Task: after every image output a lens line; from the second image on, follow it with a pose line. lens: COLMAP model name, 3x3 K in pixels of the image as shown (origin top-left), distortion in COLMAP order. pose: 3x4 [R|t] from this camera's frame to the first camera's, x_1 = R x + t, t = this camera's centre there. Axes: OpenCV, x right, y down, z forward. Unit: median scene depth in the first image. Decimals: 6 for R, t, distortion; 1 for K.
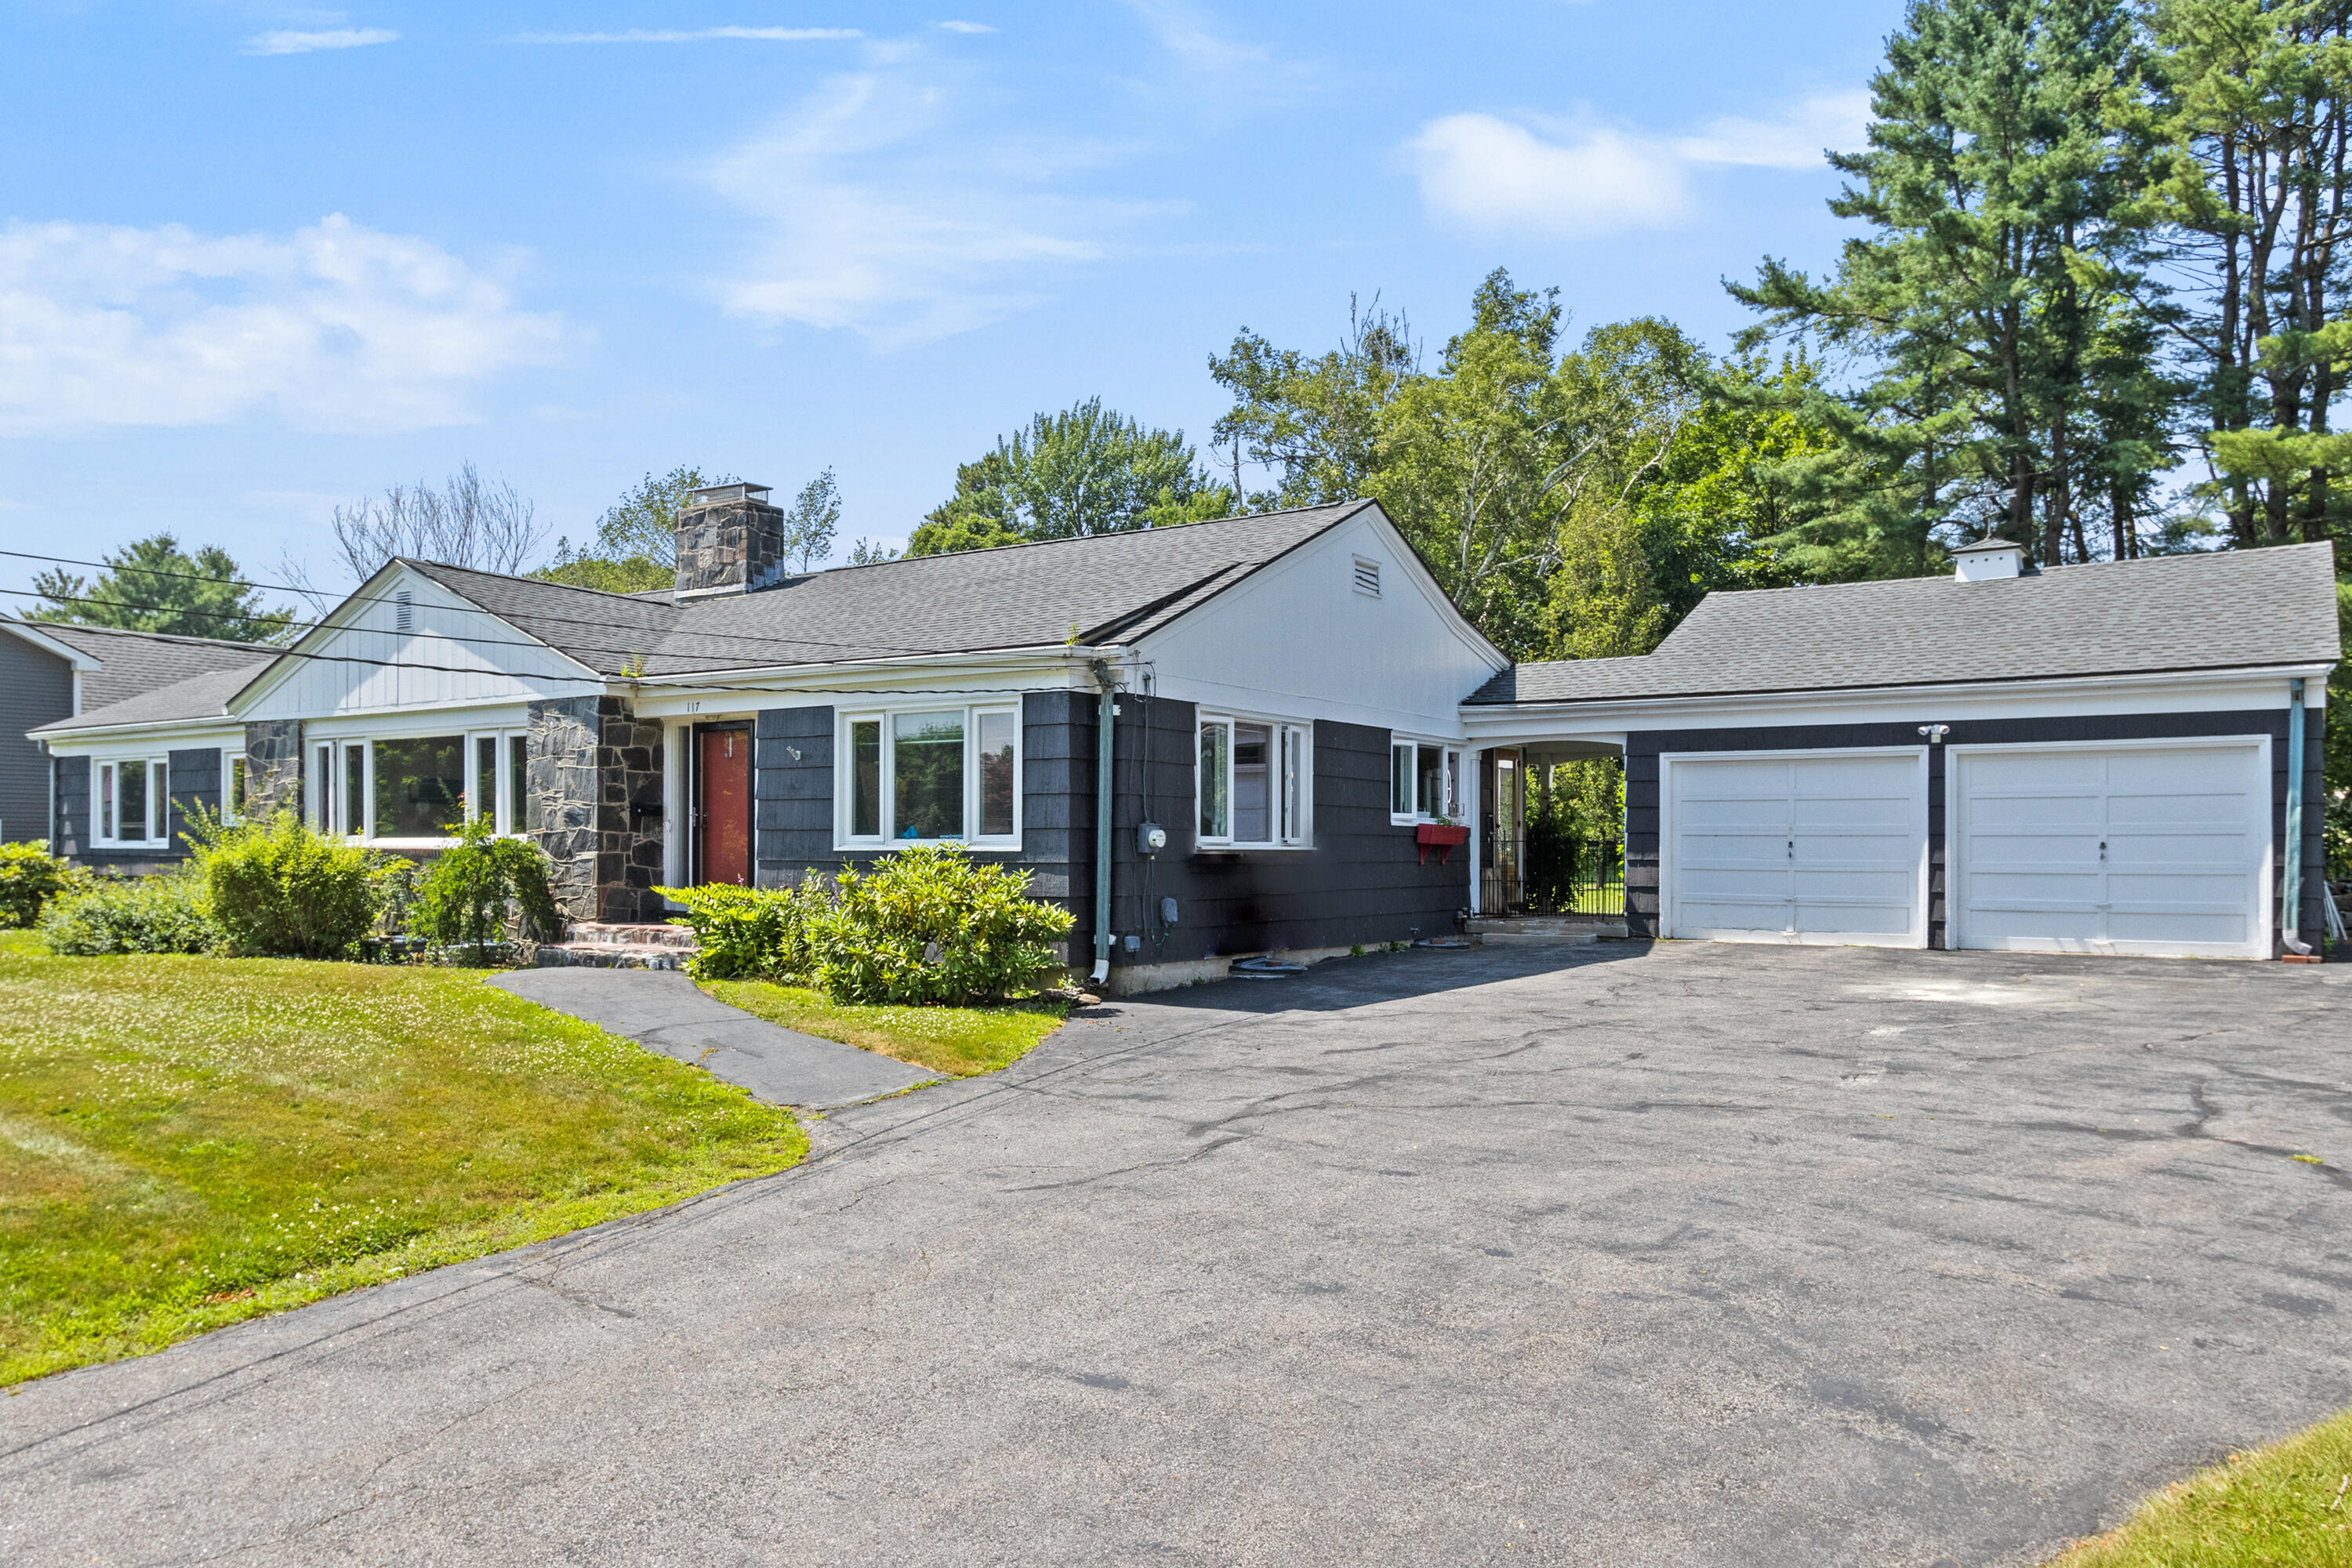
lens RADIAL K [[1745.9, 0, 1065.0], [0, 1745.9, 902.3], [0, 0, 1]] dist [0.004450, -0.001682]
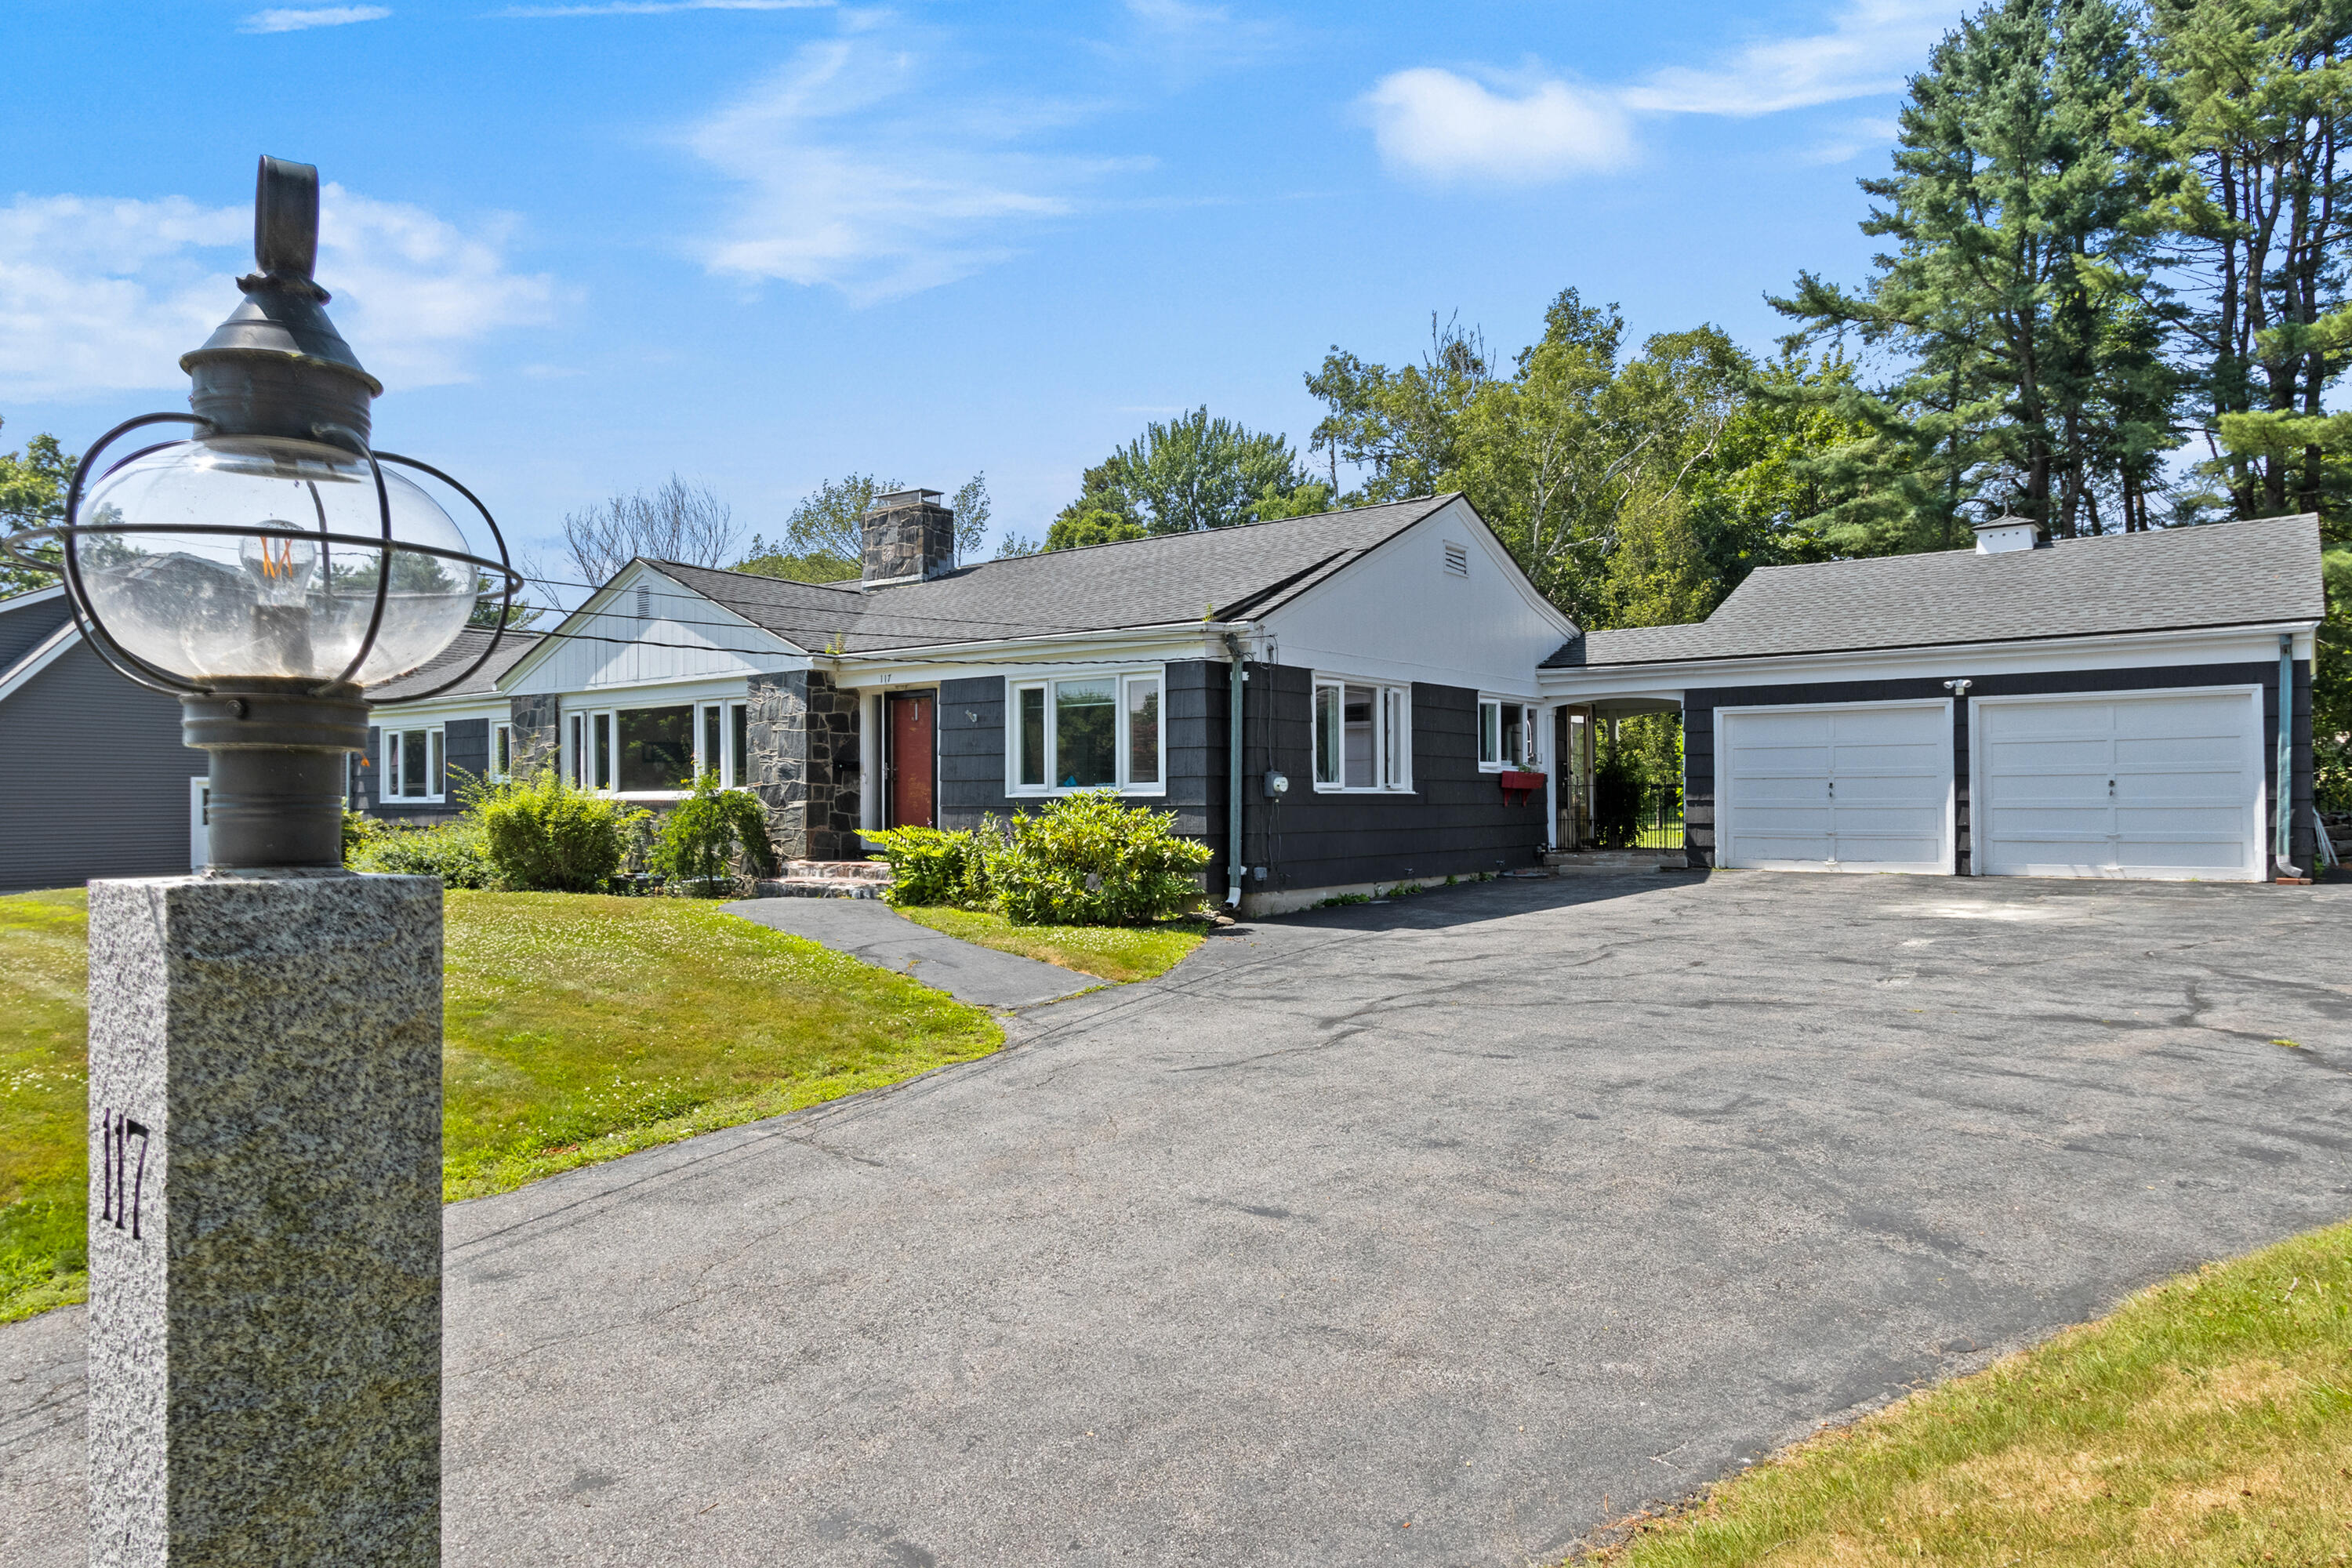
lens RADIAL K [[1527.6, 0, 1099.0], [0, 1527.6, 834.7], [0, 0, 1]] dist [0.004450, -0.000901]
pose [[0.998529, -0.007859, -0.053650, -0.012354], [0.007408, 0.999936, -0.008600, 0.004511], [0.053714, 0.008190, 0.998523, -0.031038]]
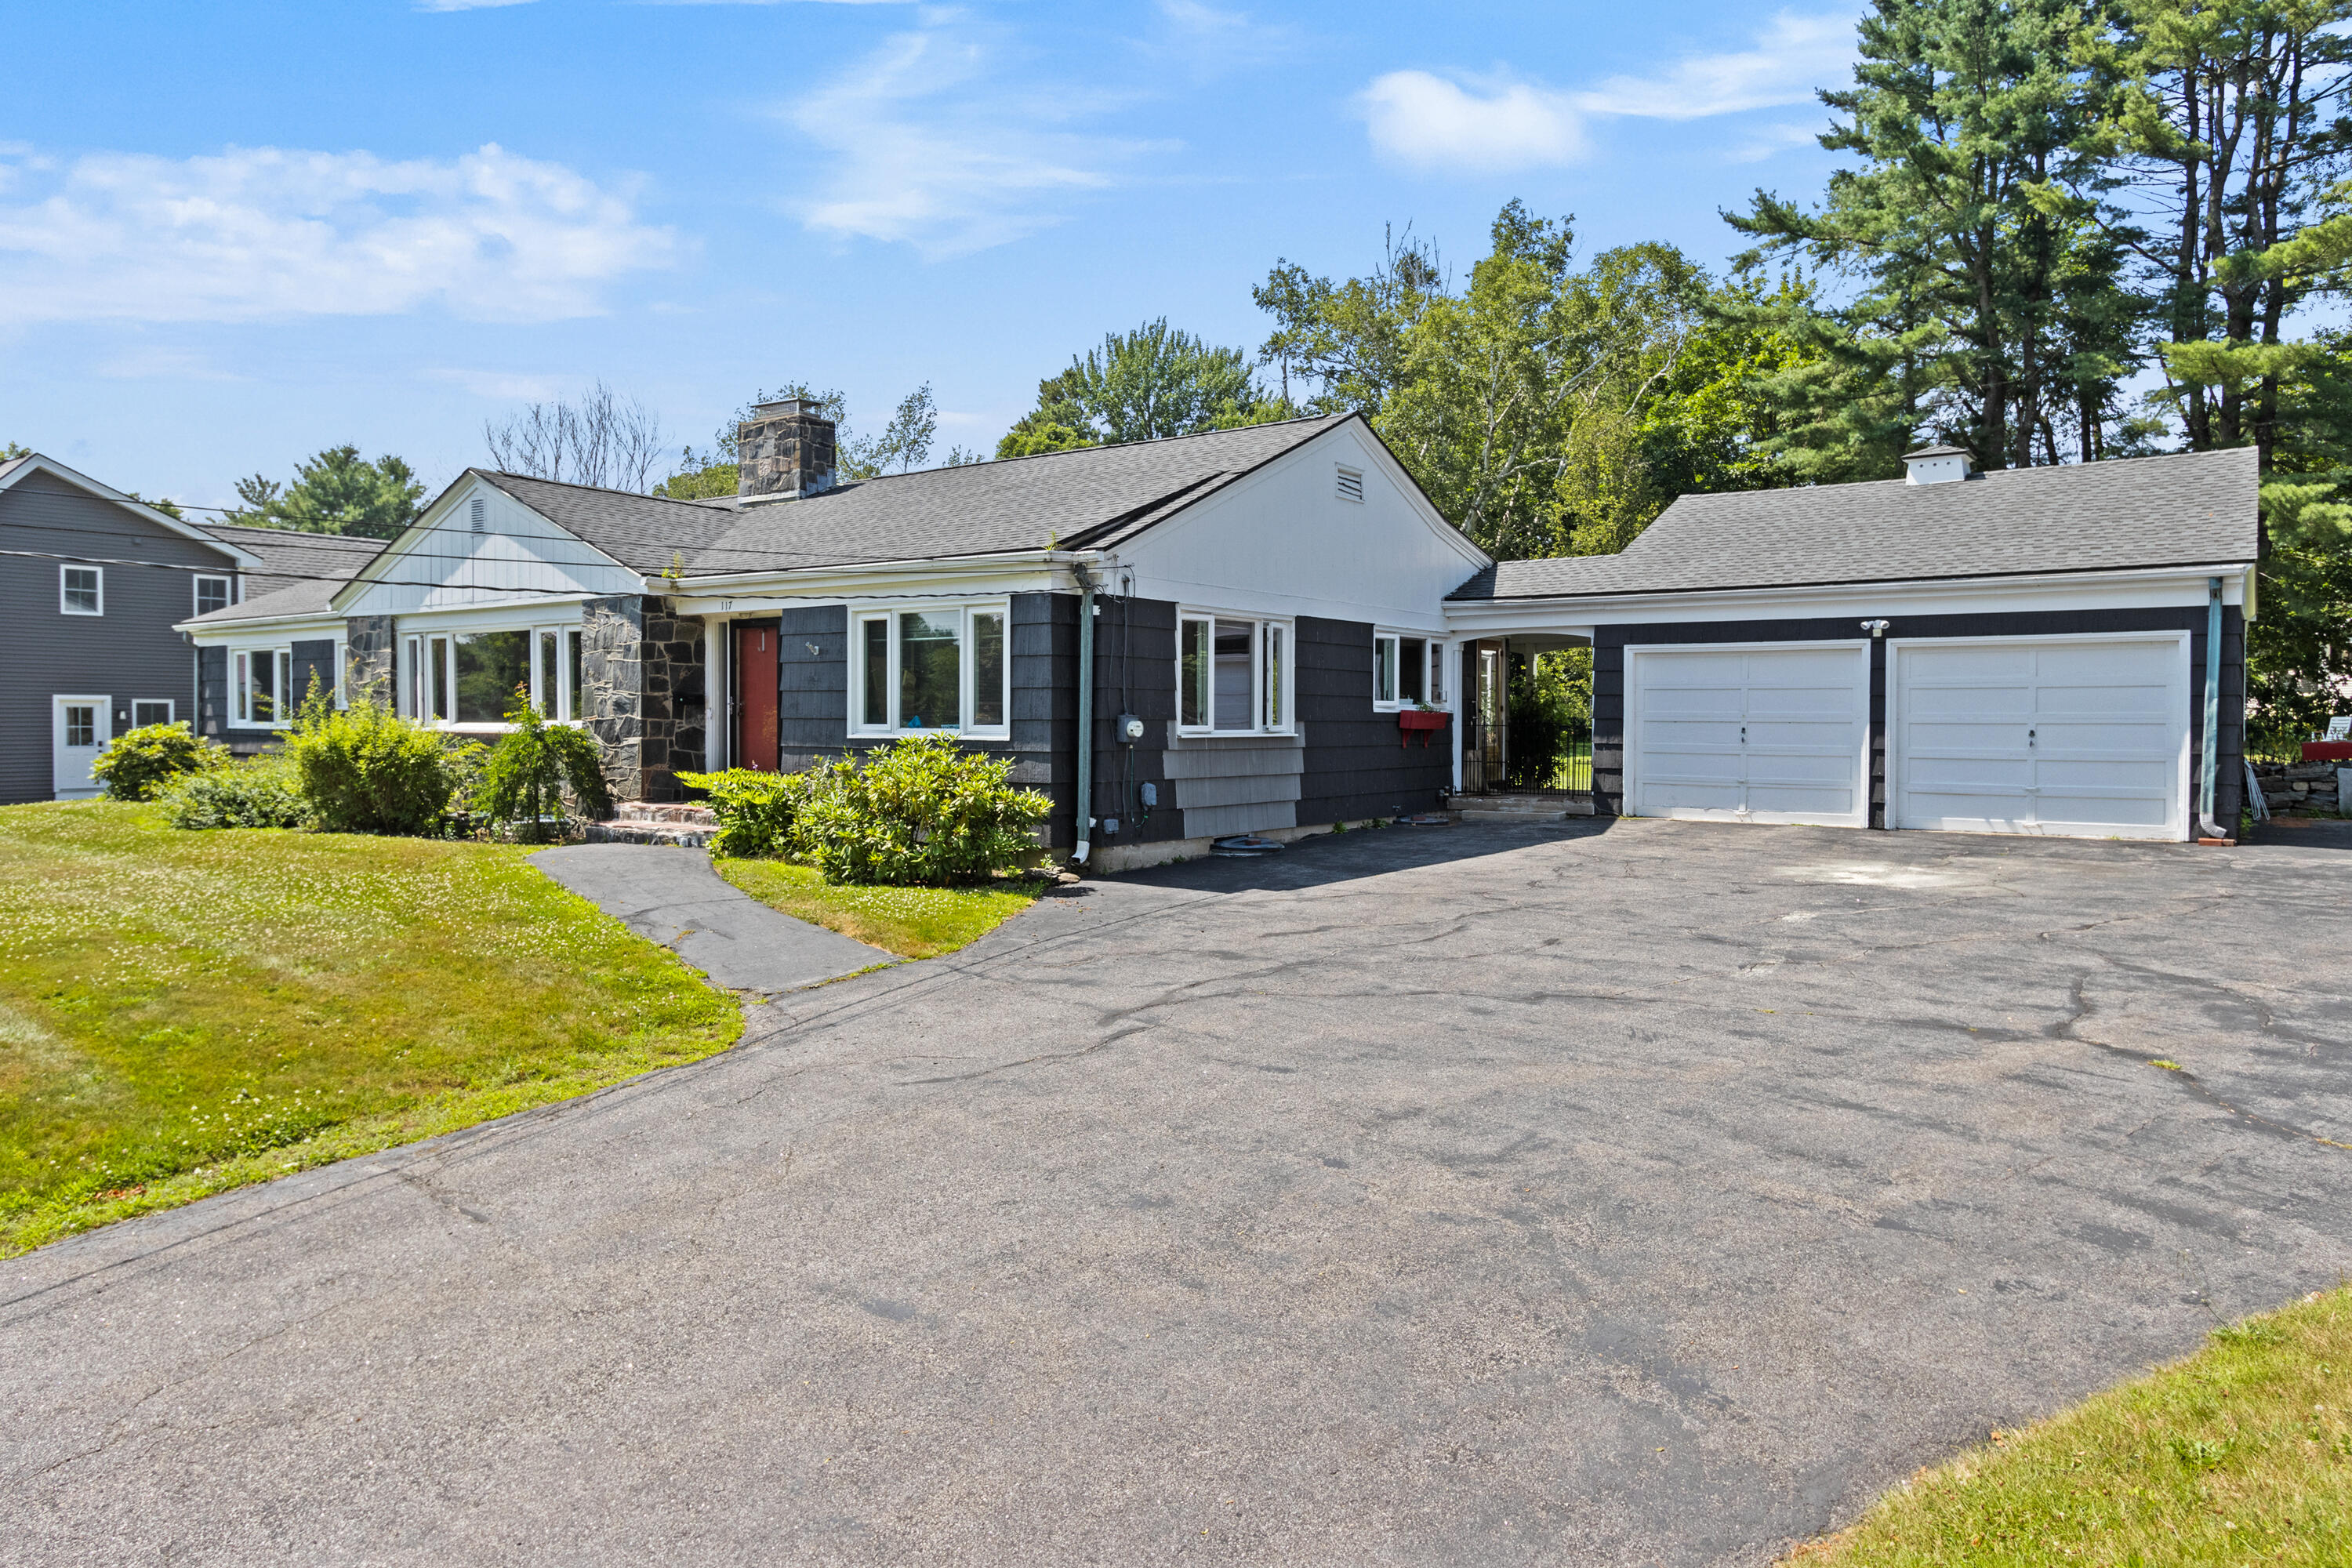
lens RADIAL K [[1536.3, 0, 1114.9], [0, 1536.3, 784.4], [0, 0, 1]] dist [0.001042, 0.006103]
pose [[0.999625, 0.001649, -0.027352, 0.055994], [-0.001291, 0.999913, 0.013101, -0.012345], [0.027371, -0.013060, 0.999540, 0.041119]]
